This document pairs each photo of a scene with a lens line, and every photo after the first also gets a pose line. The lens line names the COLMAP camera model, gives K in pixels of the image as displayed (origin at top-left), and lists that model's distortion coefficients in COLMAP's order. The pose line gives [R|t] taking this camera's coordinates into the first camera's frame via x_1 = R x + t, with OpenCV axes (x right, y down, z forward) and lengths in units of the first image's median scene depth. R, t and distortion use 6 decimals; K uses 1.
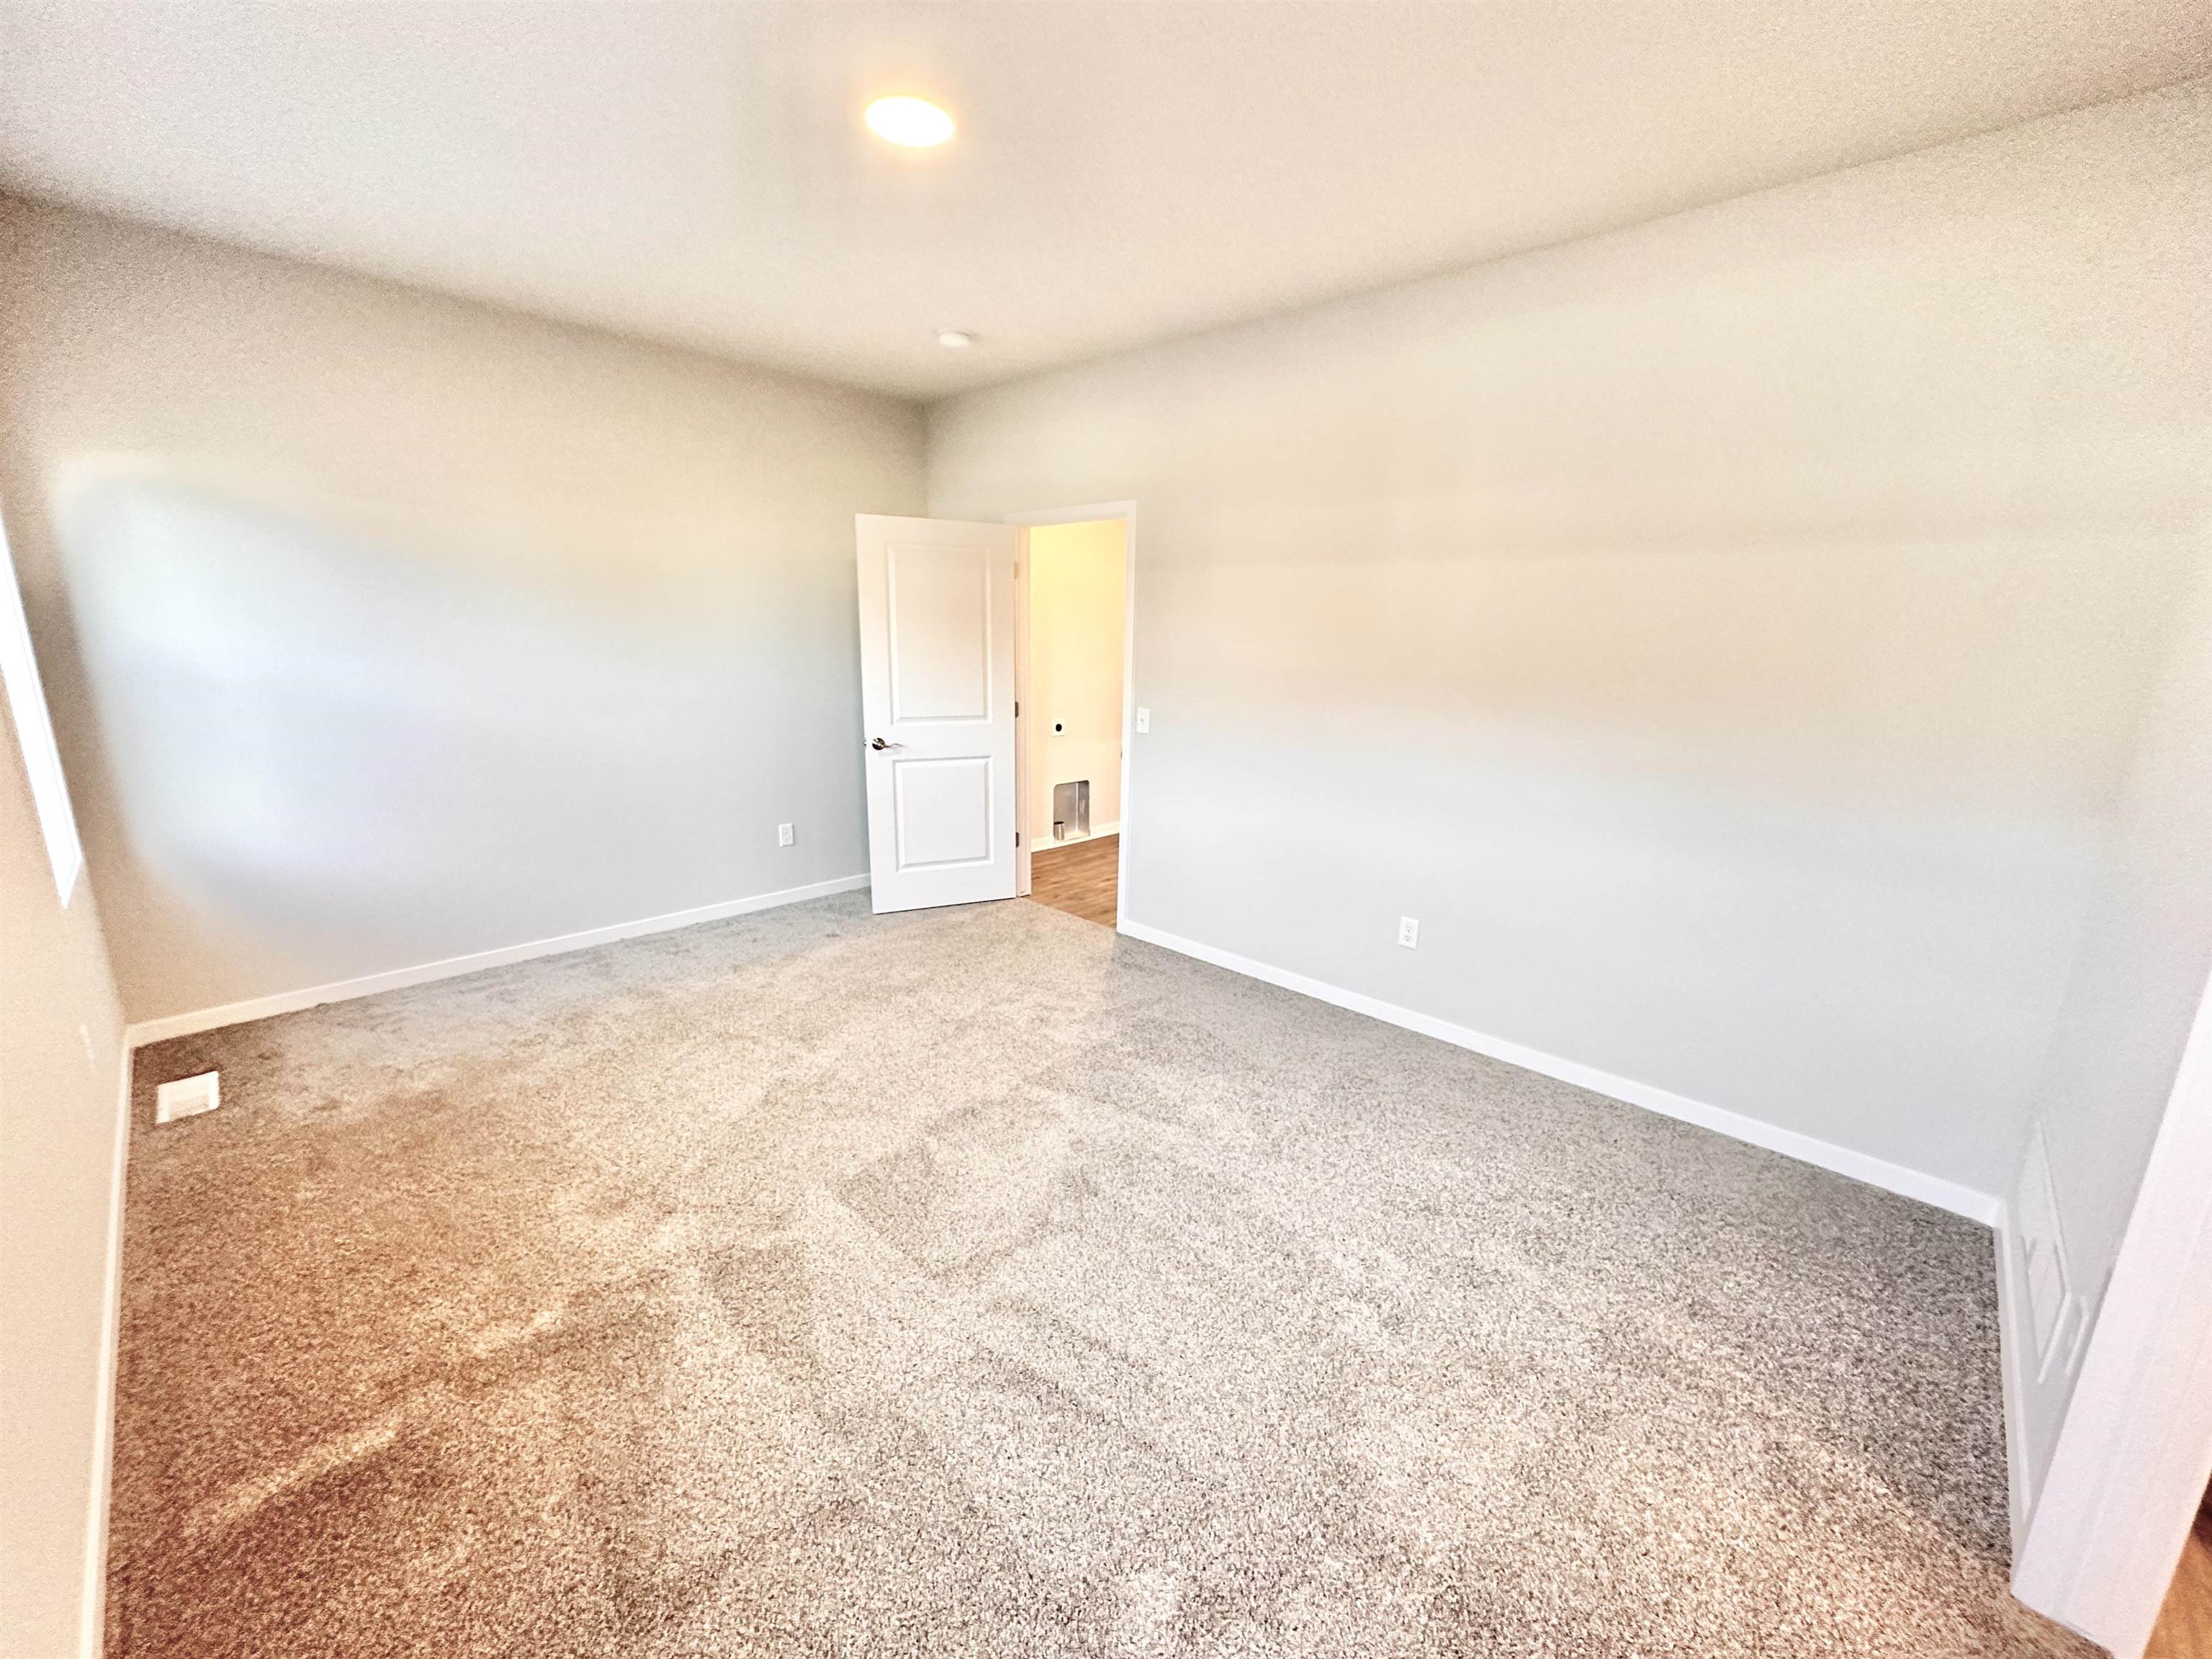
lens RADIAL K [[879.6, 0, 1107.1], [0, 879.6, 828.8], [0, 0, 1]] dist [-0.002455, 0.000478]
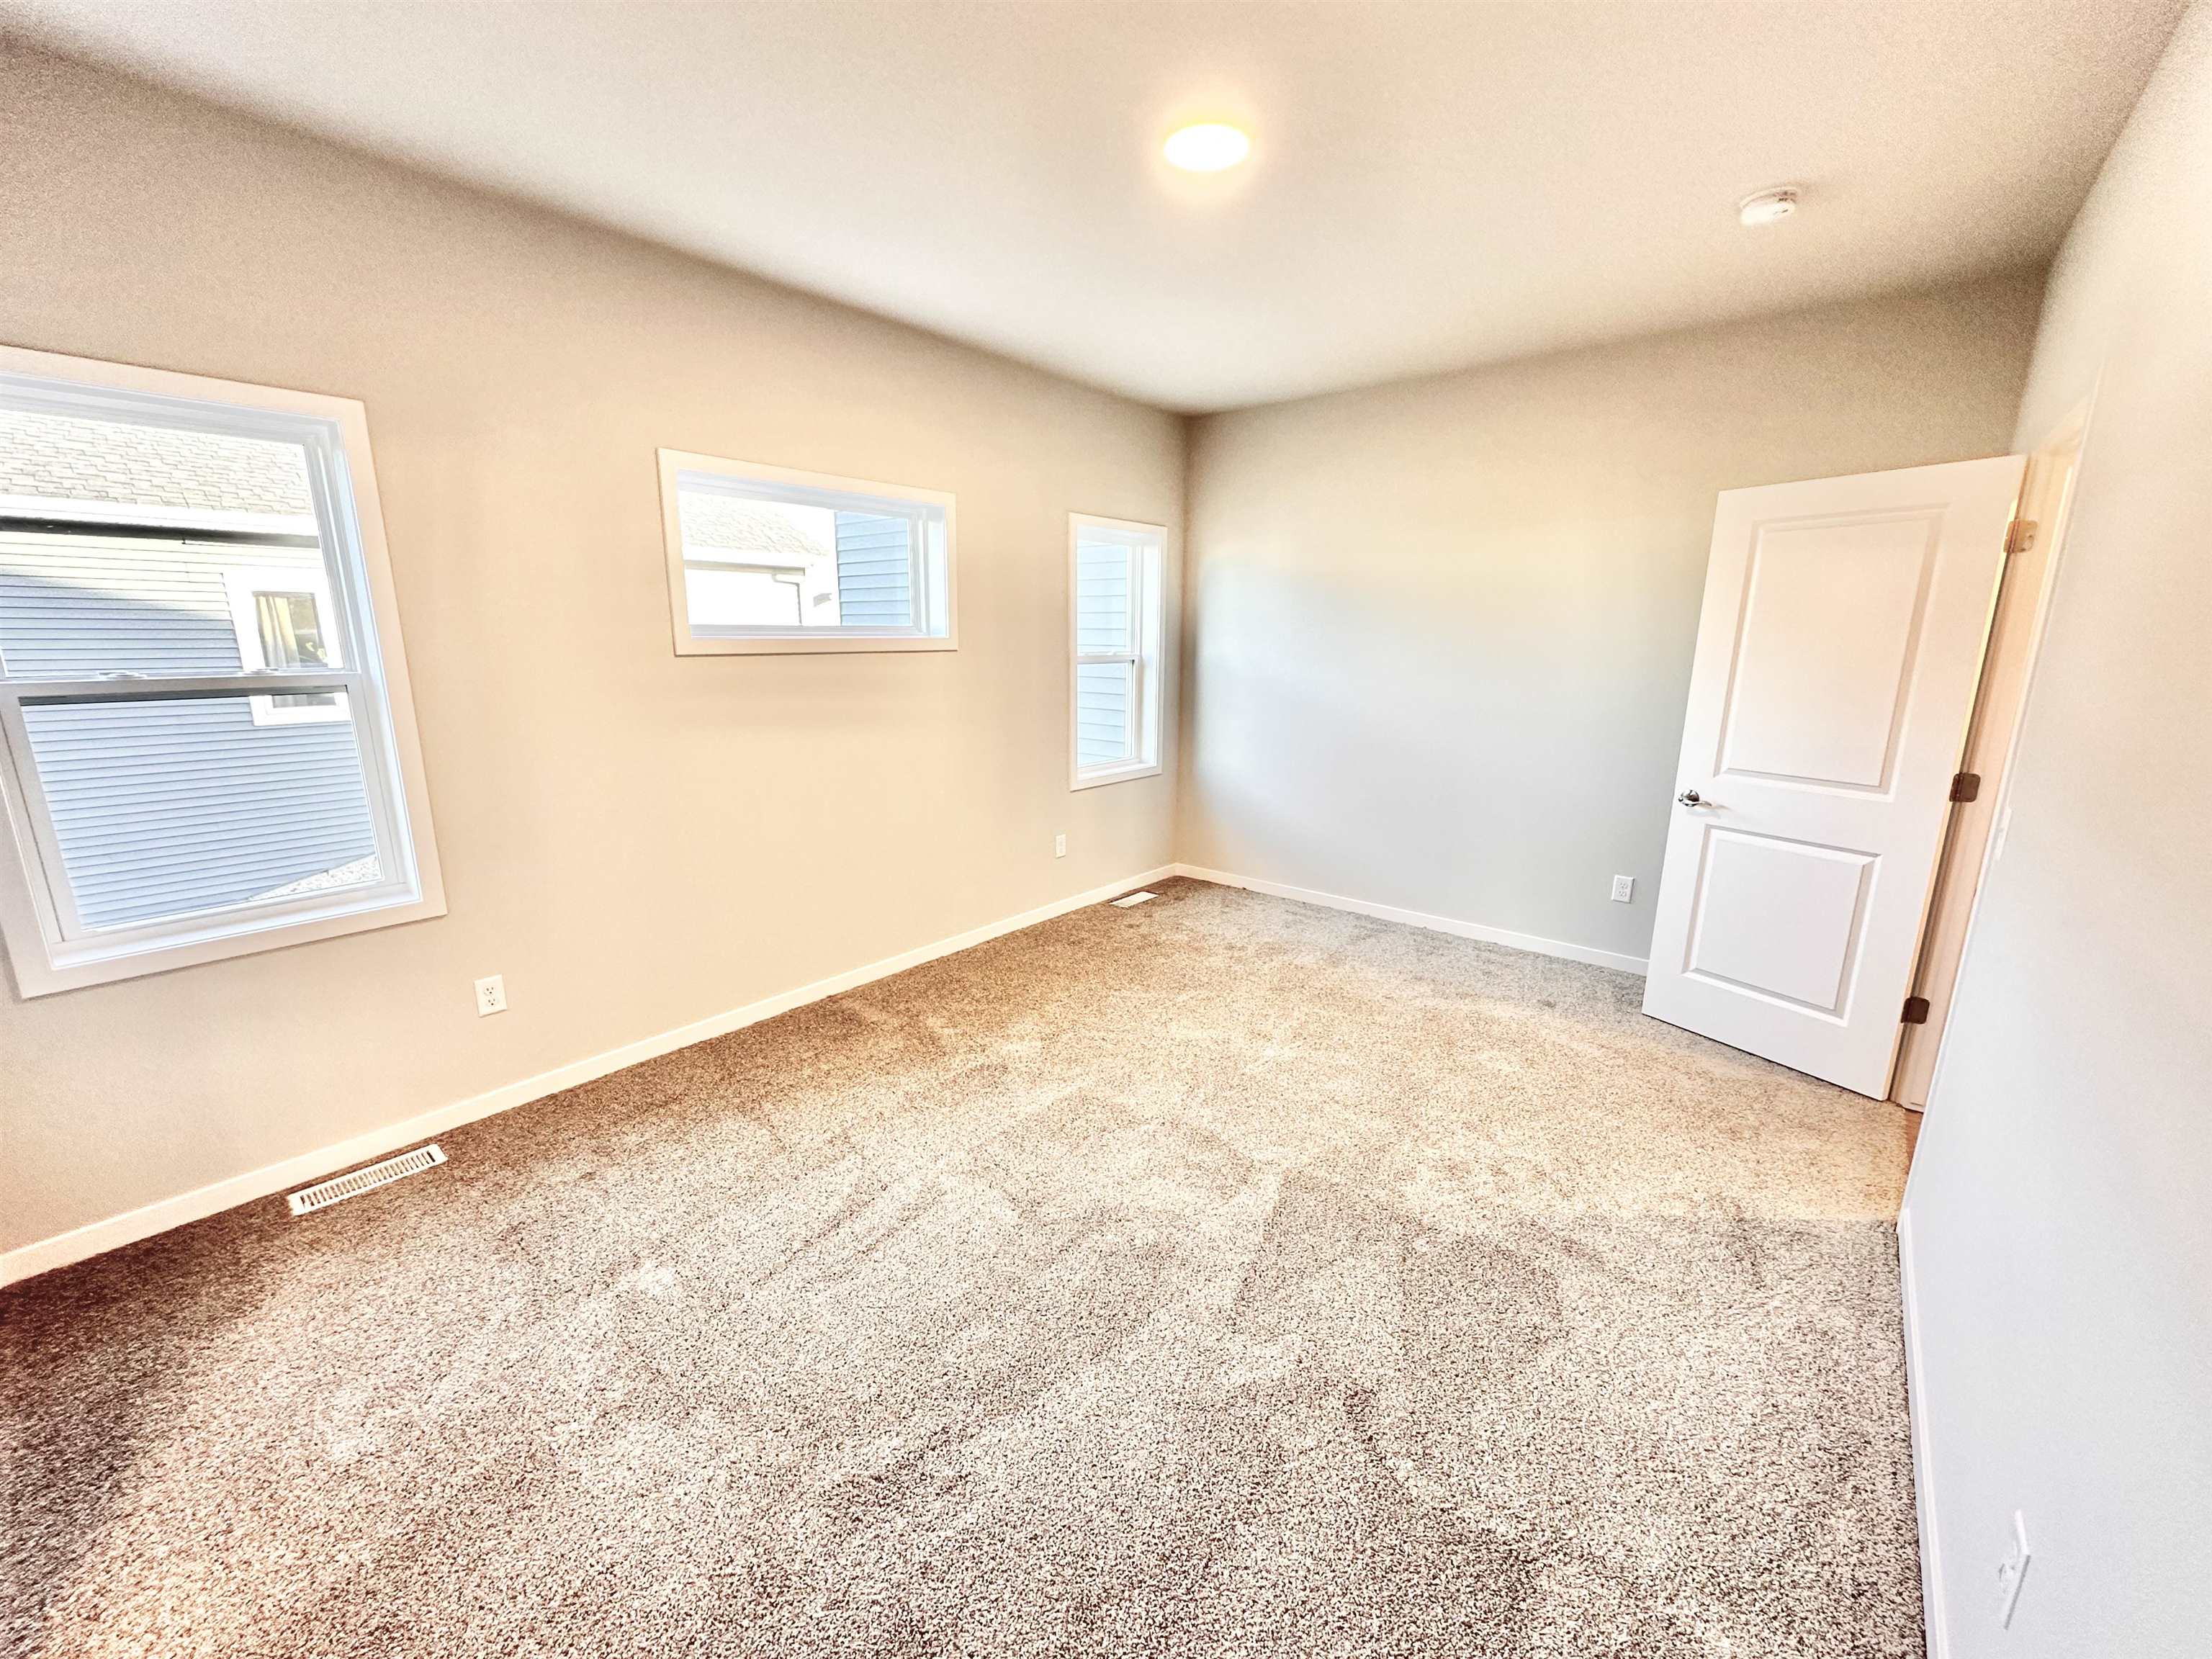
lens RADIAL K [[879.6, 0, 1105.9], [0, 879.6, 827.8], [0, 0, 1]] dist [-0.002455, 0.000478]
pose [[0.069584, 0.199407, -0.977443, 0.575739], [-0.225580, 0.957584, 0.179296, -0.123575], [0.971736, 0.208016, 0.111615, 0.576853]]
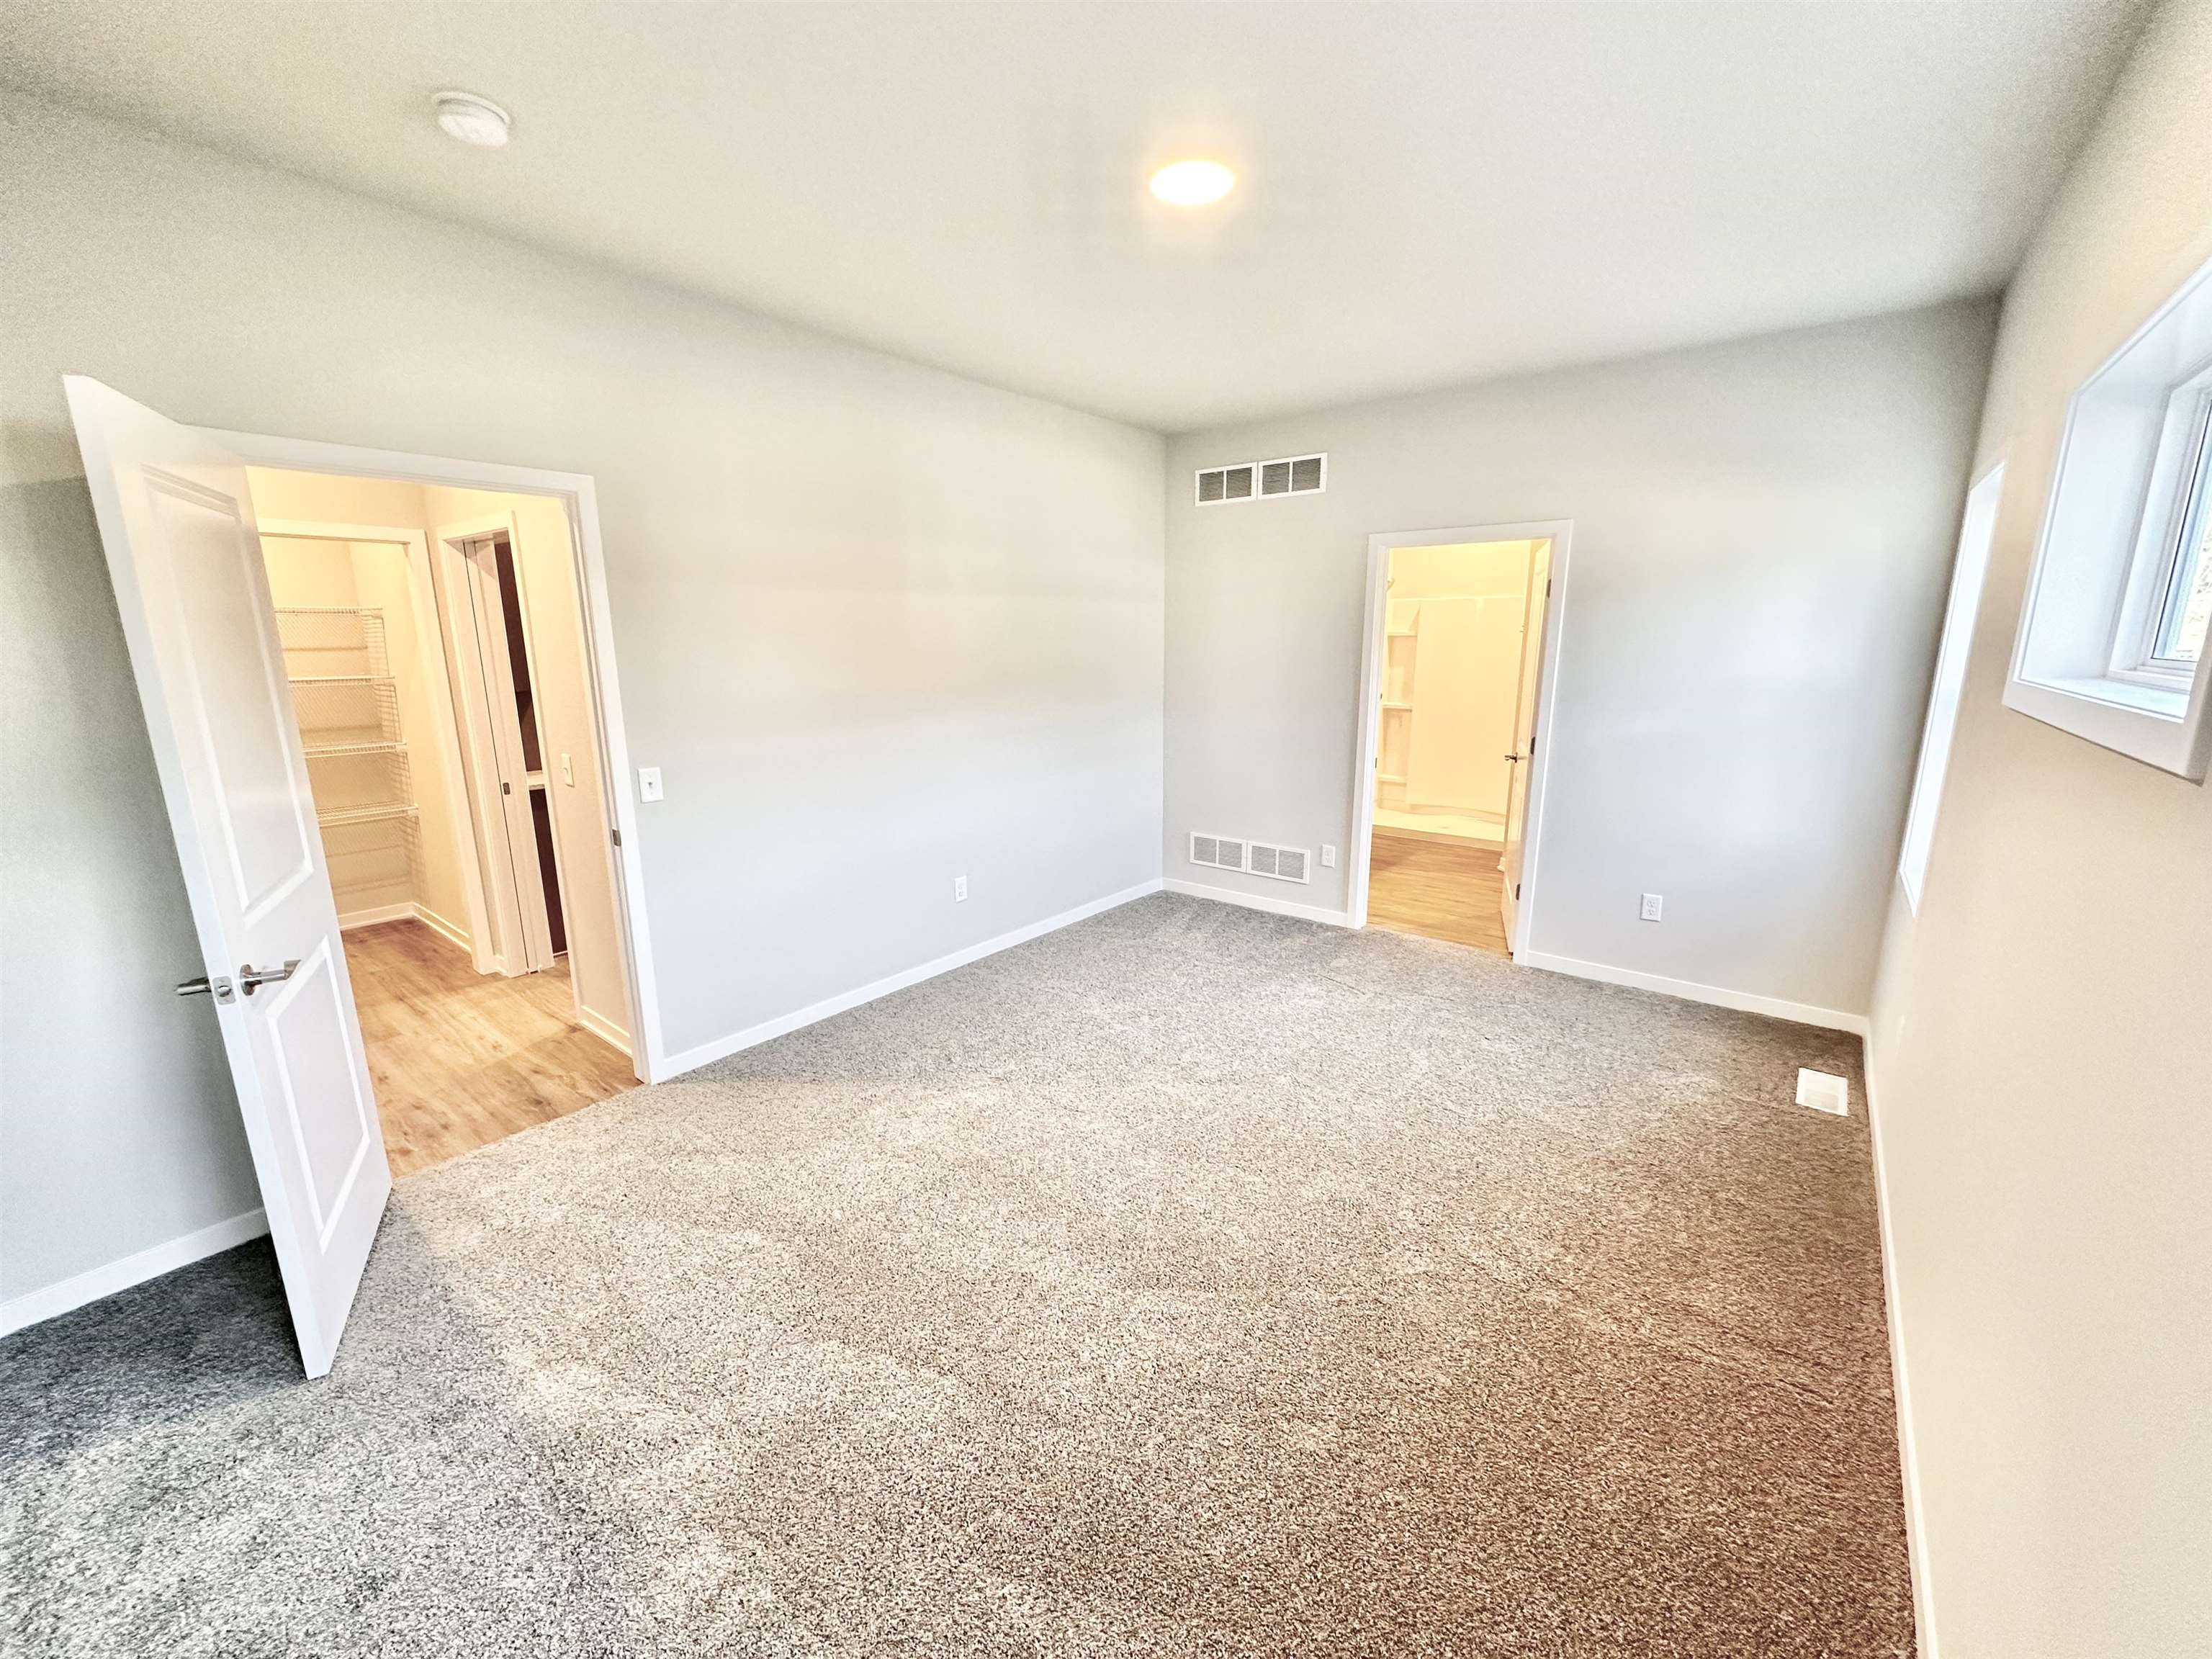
lens RADIAL K [[879.6, 0, 1105.4], [0, 879.6, 834.1], [0, 0, 1]] dist [-0.002455, 0.000478]
pose [[-0.089094, -0.239201, 0.966874, -0.865710], [0.222713, 0.941372, 0.253414, -0.226372], [-0.970804, 0.237913, -0.030597, 0.810871]]
